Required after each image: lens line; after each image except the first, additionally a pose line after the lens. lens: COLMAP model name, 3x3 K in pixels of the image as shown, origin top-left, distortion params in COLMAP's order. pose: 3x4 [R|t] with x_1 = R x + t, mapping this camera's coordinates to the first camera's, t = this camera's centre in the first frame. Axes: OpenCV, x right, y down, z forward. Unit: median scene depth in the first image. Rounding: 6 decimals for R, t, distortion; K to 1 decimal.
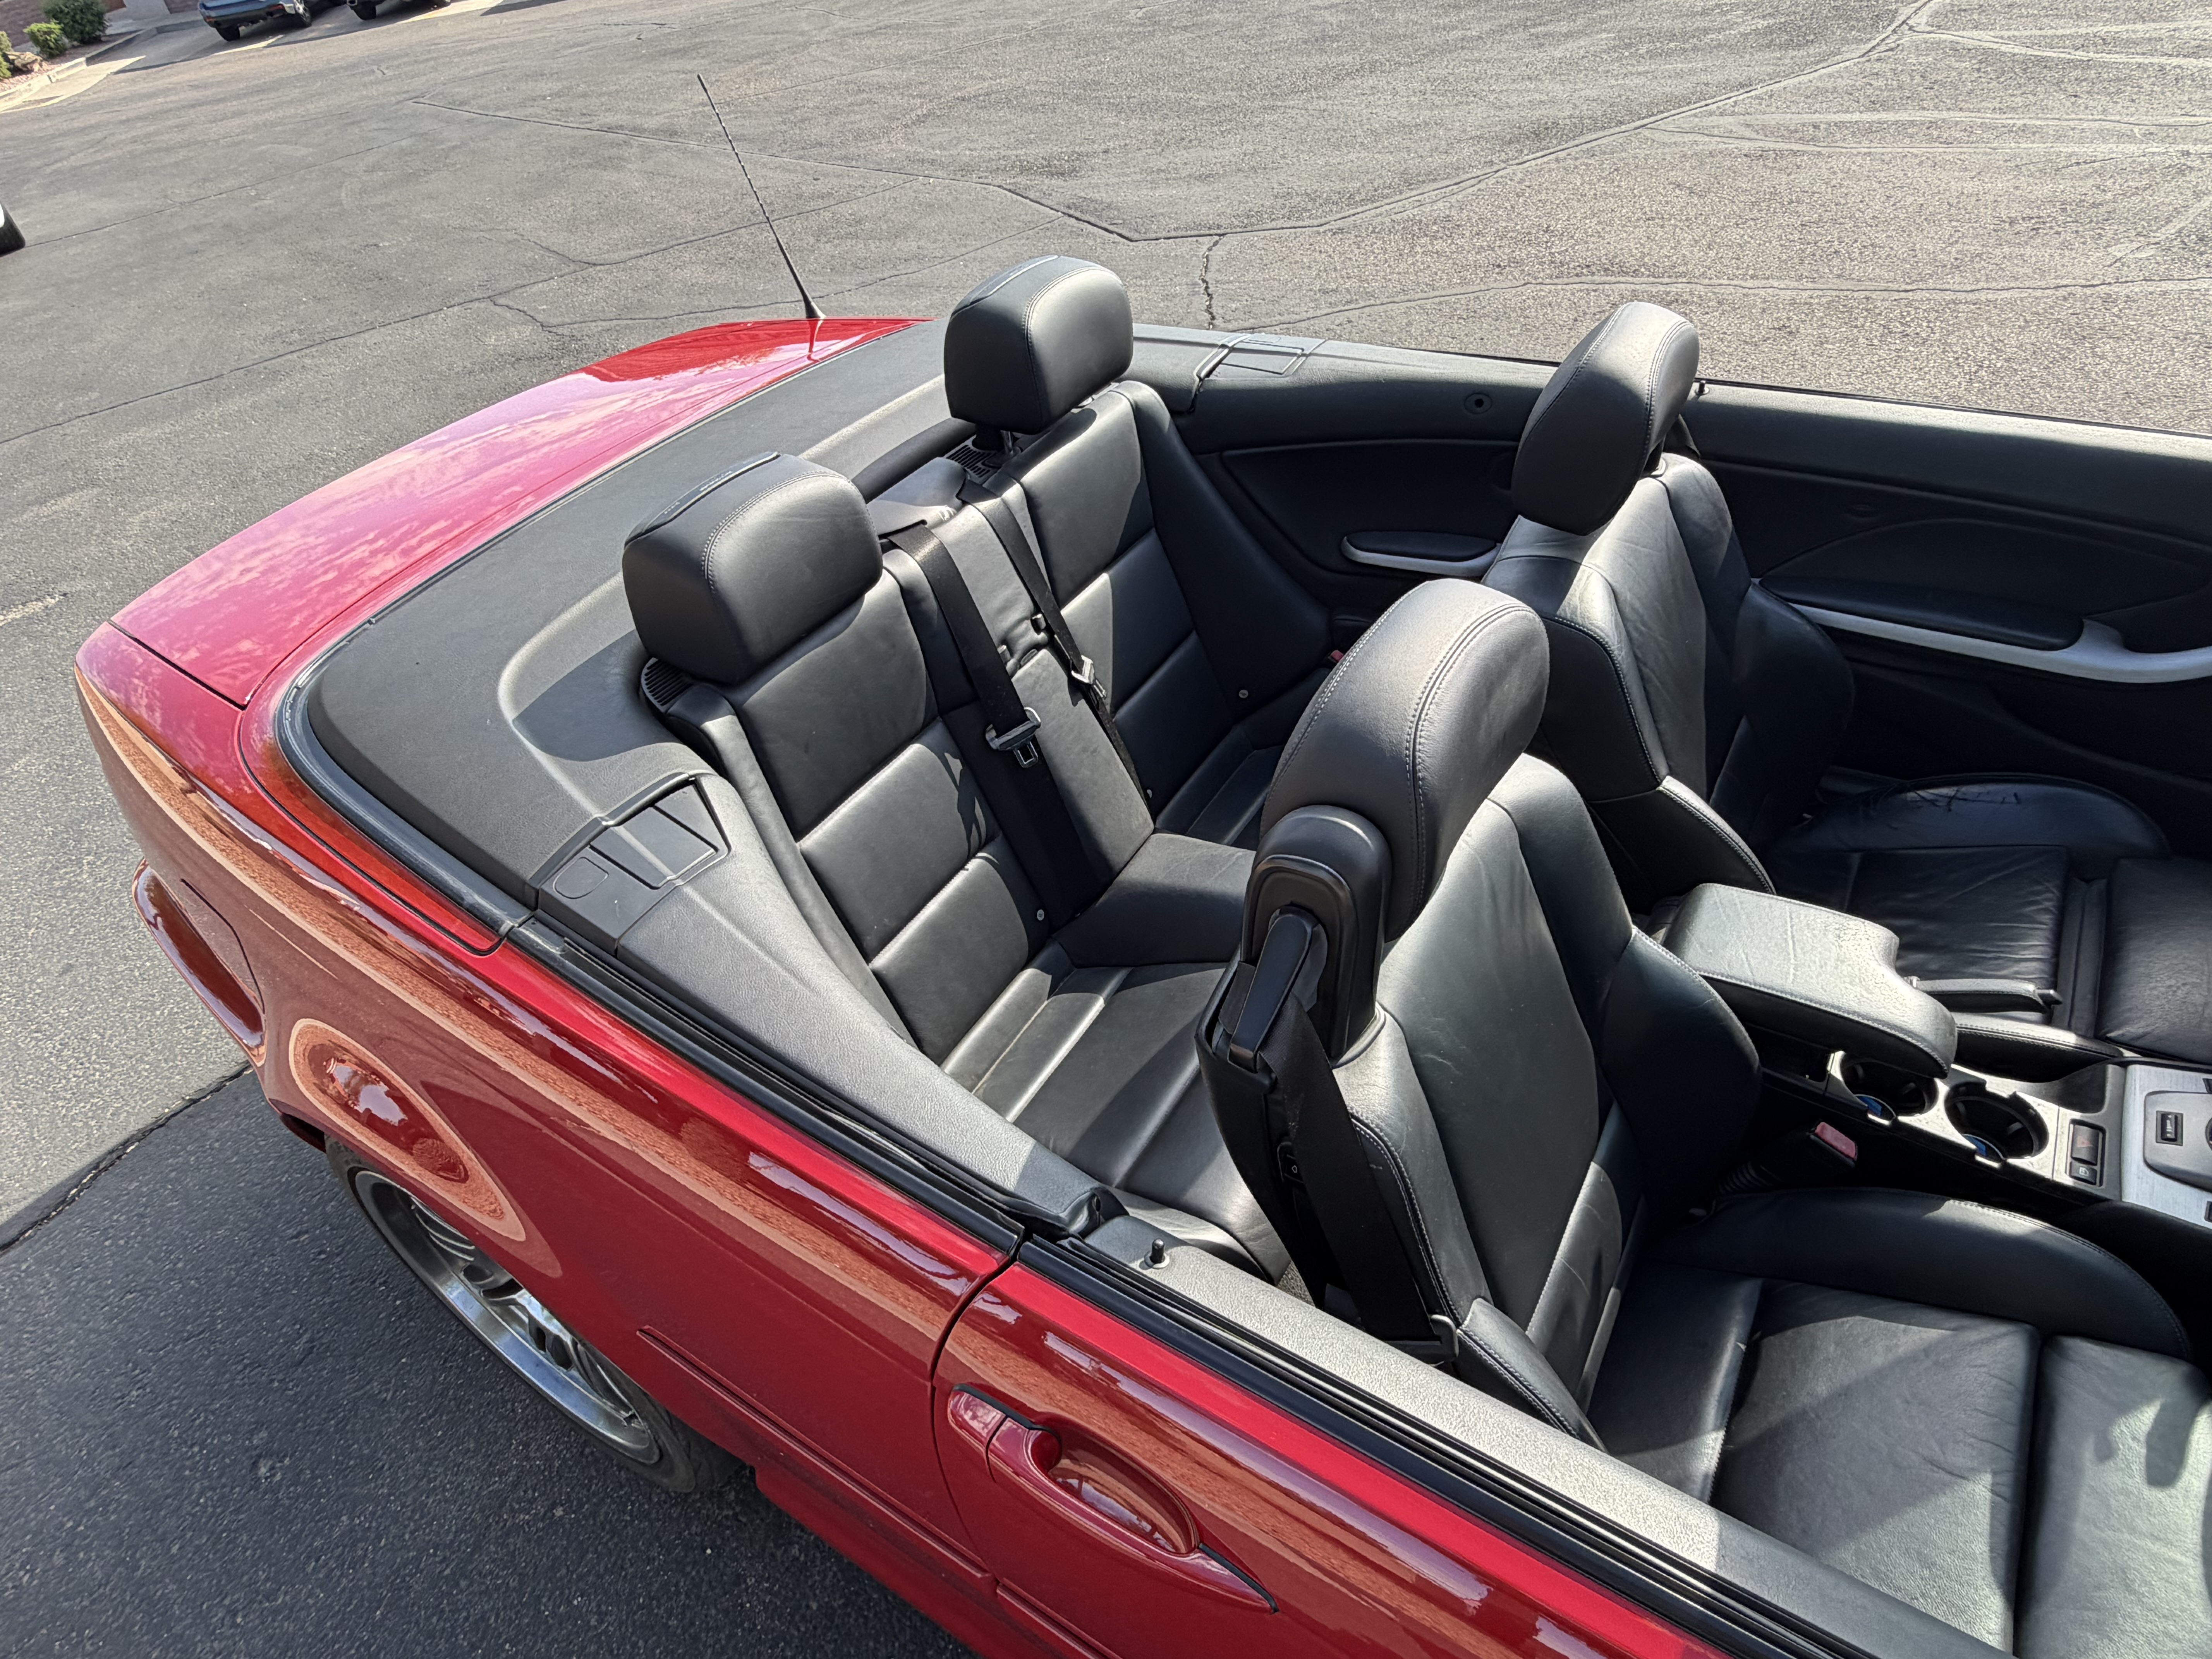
lens RADIAL K [[1274.7, 0, 1106.0], [0, 1274.7, 829.5], [0, 0, 1]] dist [-0.000664, -0.000465]
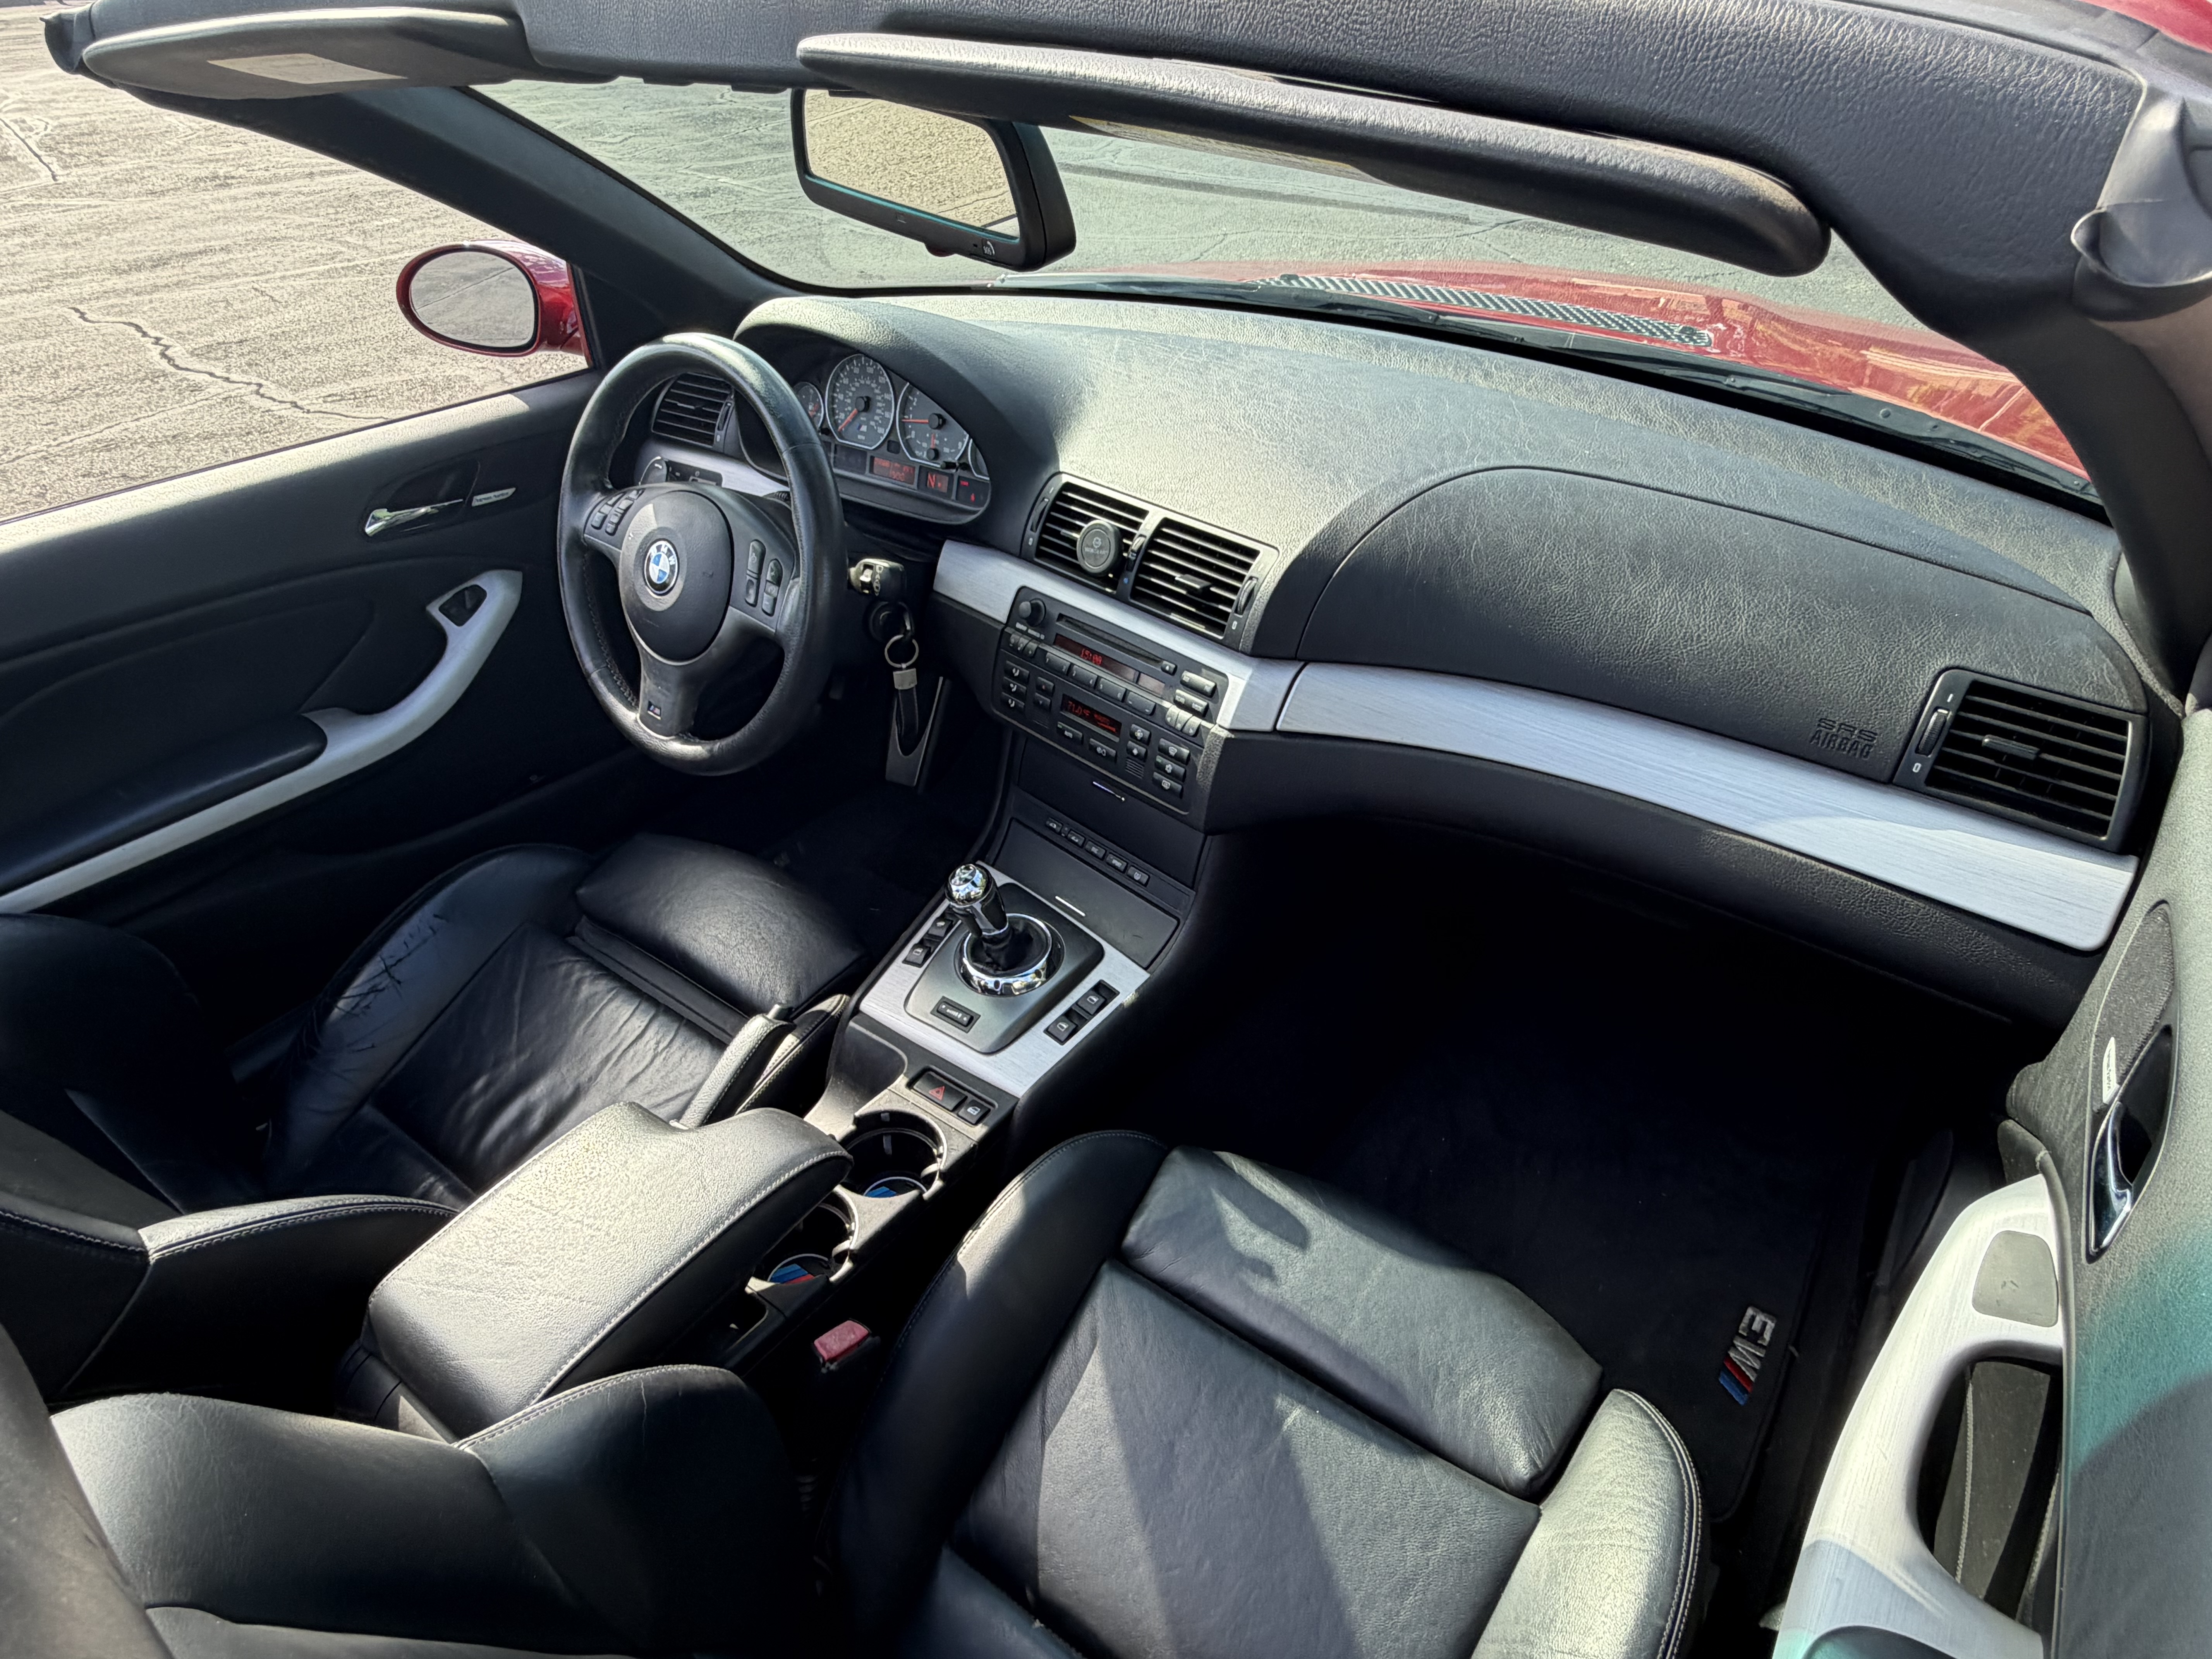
lens RADIAL K [[1274.7, 0, 1106.0], [0, 1274.7, 829.5], [0, 0, 1]] dist [-0.000664, -0.000465]
pose [[0.070883, -0.492752, 0.867278, 0.124477], [0.642071, 0.687929, 0.338377, -0.084509], [-0.763361, 0.532869, 0.365144, 0.494228]]
